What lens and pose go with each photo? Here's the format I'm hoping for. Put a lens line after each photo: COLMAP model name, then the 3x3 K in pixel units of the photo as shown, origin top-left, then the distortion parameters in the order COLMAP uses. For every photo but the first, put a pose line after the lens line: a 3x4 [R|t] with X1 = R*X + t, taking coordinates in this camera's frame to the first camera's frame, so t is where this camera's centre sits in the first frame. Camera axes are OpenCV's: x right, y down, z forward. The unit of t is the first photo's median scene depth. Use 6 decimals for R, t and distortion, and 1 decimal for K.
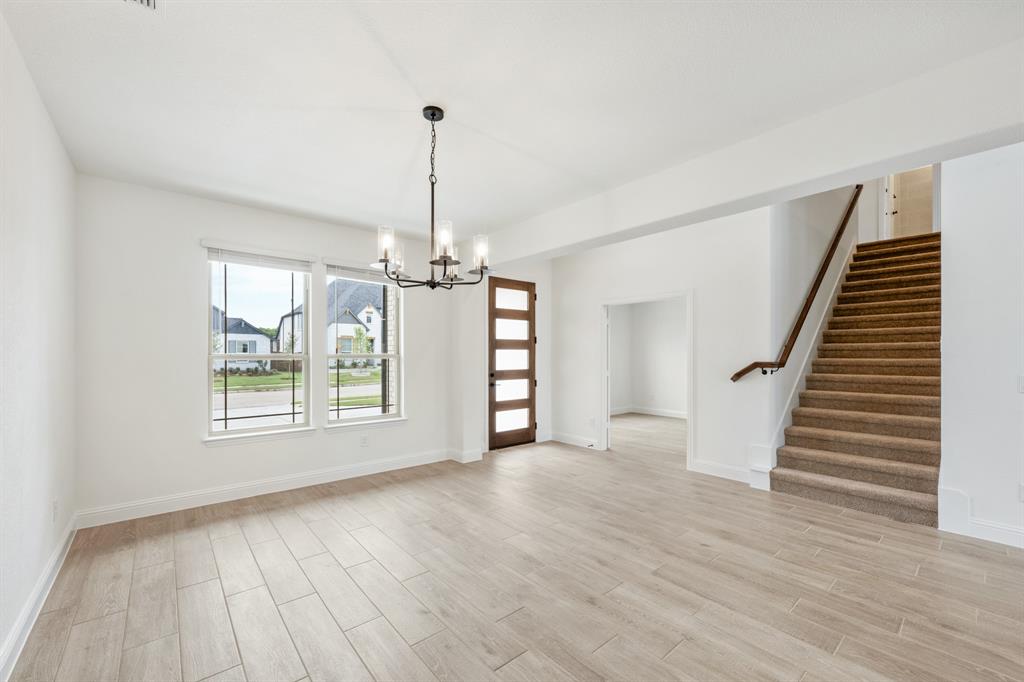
lens RADIAL K [[415.8, 0, 507.4], [0, 415.8, 349.4], [0, 0, 1]] dist [0.002461, -0.001351]
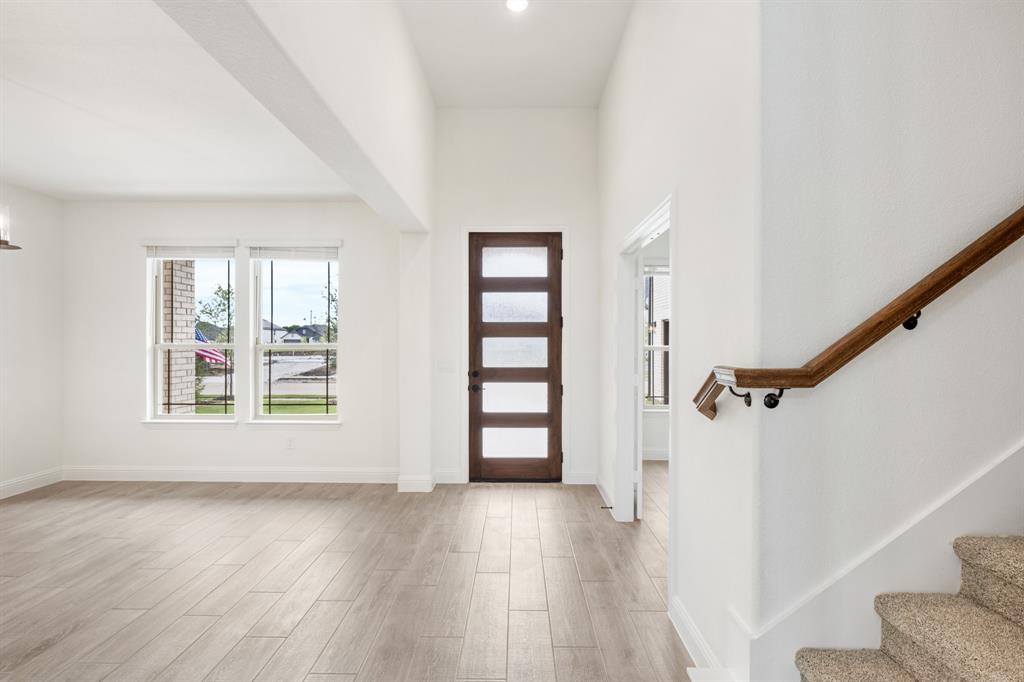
lens RADIAL K [[466.0, 0, 517.8], [0, 466.0, 344.1], [0, 0, 1]] dist [-0.003502, -0.002571]
pose [[0.755891, -0.001222, -0.654696, 0.564105], [0.005722, 0.999972, 0.004740, 0.008411], [0.654672, -0.007329, 0.755877, 0.488676]]
